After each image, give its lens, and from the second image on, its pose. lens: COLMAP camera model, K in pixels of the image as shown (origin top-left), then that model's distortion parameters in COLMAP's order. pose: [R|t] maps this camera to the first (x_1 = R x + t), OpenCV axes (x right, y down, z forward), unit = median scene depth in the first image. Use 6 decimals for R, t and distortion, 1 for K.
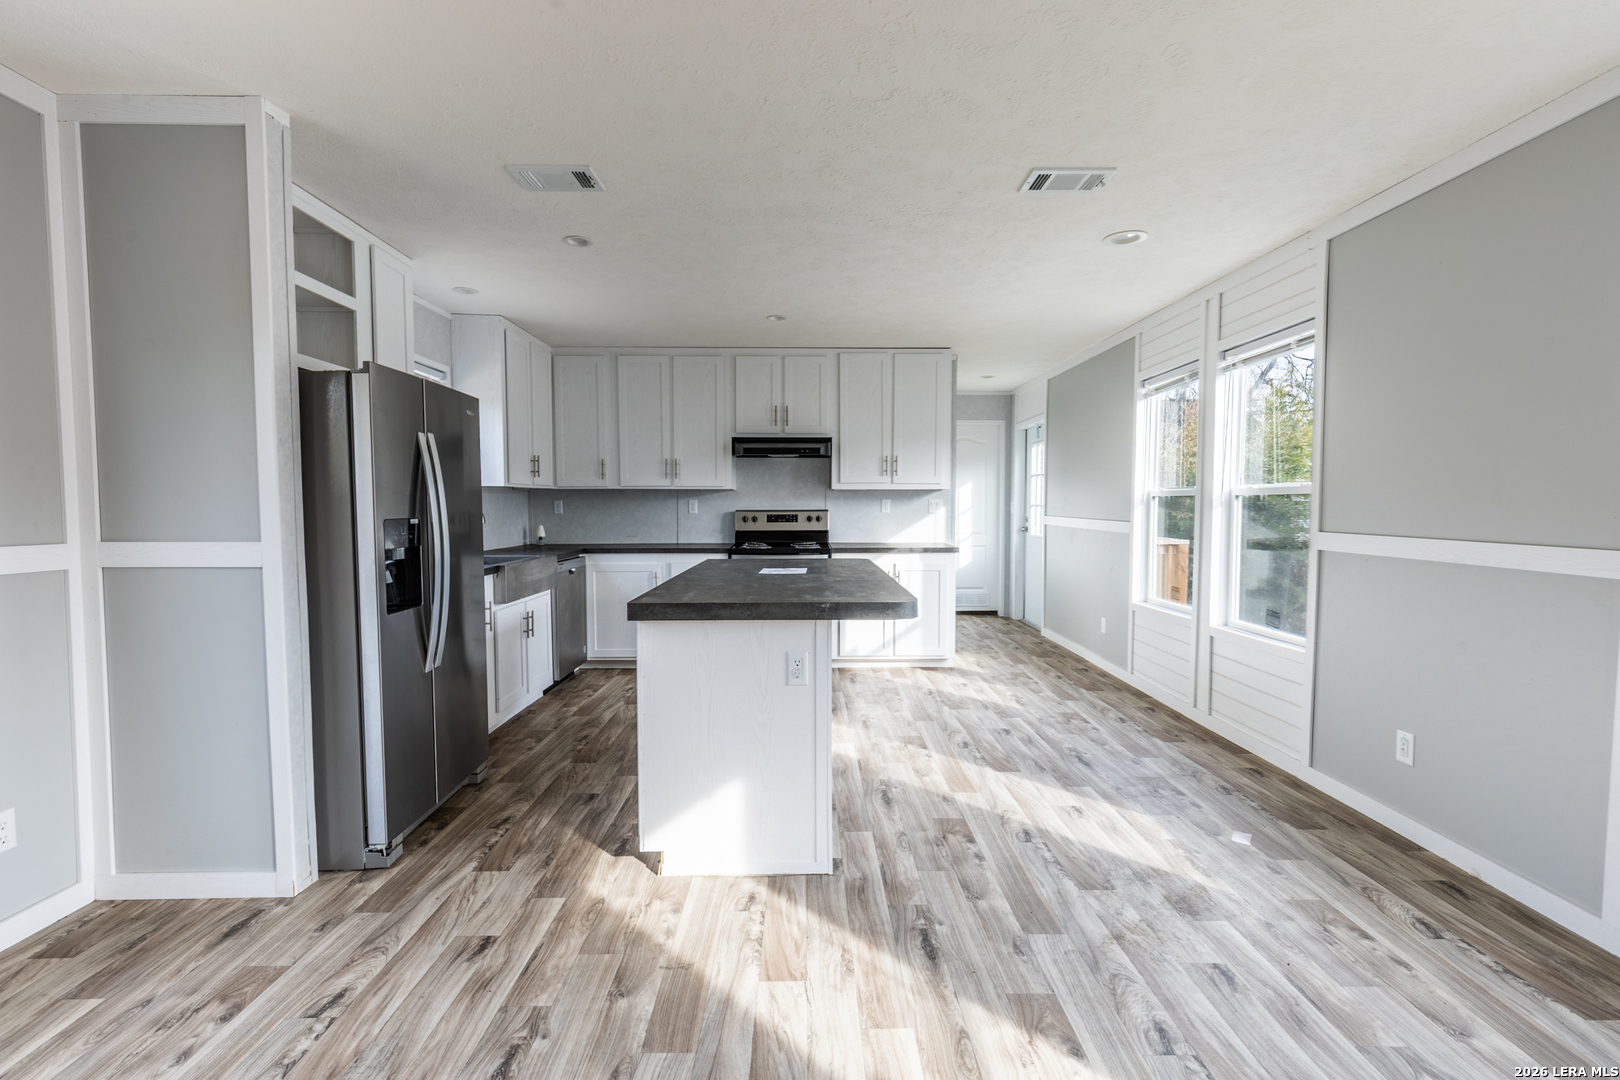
lens RADIAL K [[726.4, 0, 819.4], [0, 726.4, 546.2], [0, 0, 1]] dist [0.001770, 0.001288]
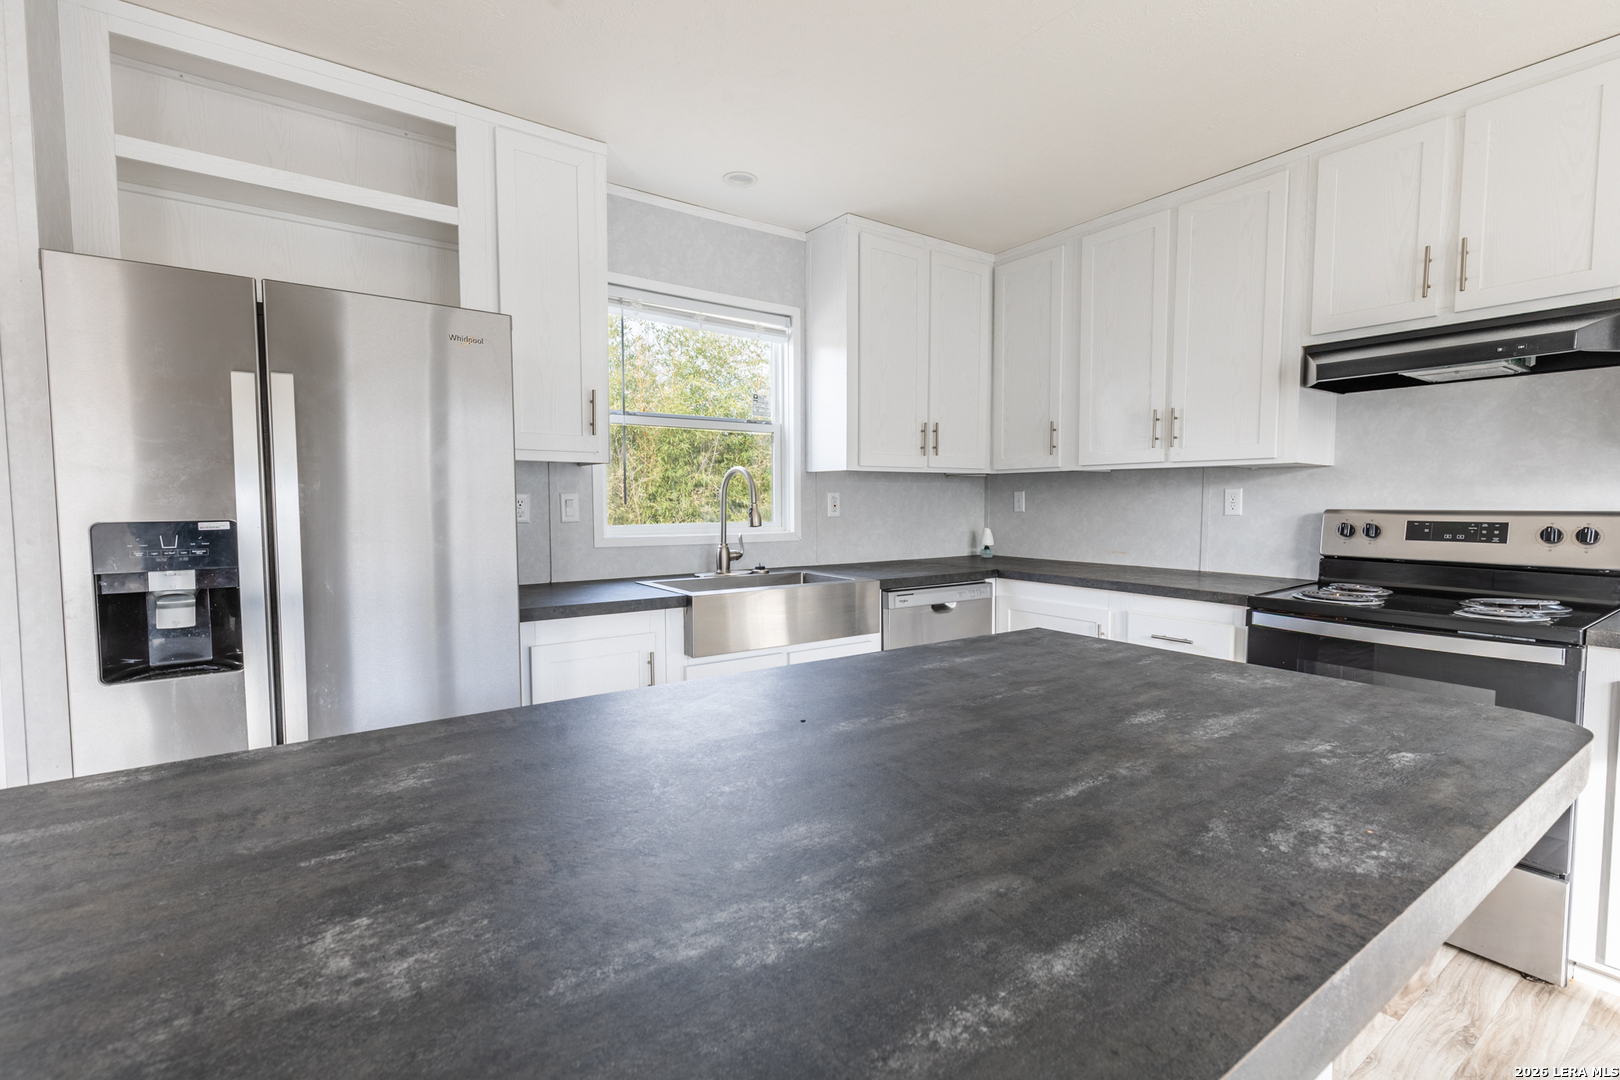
lens RADIAL K [[726.4, 0, 816.0], [0, 726.4, 533.5], [0, 0, 1]] dist [0.001770, 0.001288]
pose [[0.557184, 0.040798, -0.829386, 0.088340], [-0.045950, 0.998777, 0.018261, -0.029565], [0.829117, 0.027935, 0.558377, 0.503965]]
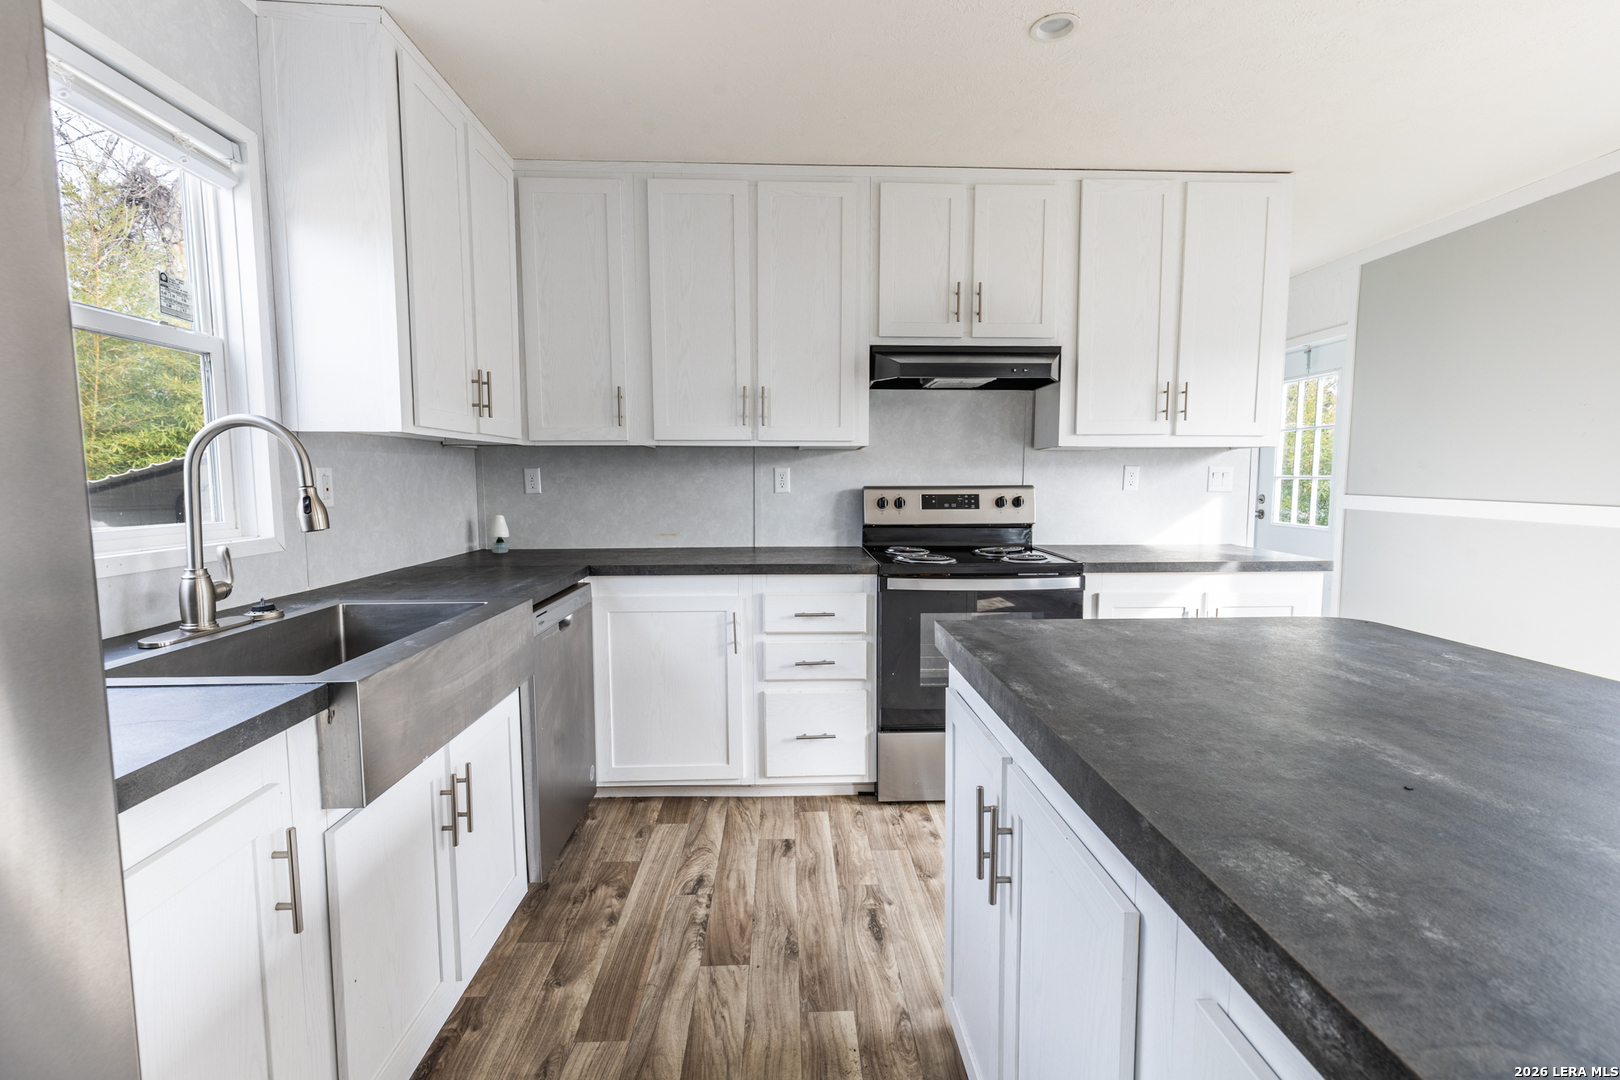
lens RADIAL K [[726.4, 0, 808.6], [0, 726.4, 542.5], [0, 0, 1]] dist [0.001770, 0.001288]
pose [[0.999831, -0.001692, 0.018288, -0.172940], [0.001054, 0.999392, 0.034838, -0.027887], [-0.018335, -0.034812, 0.999226, 0.478773]]
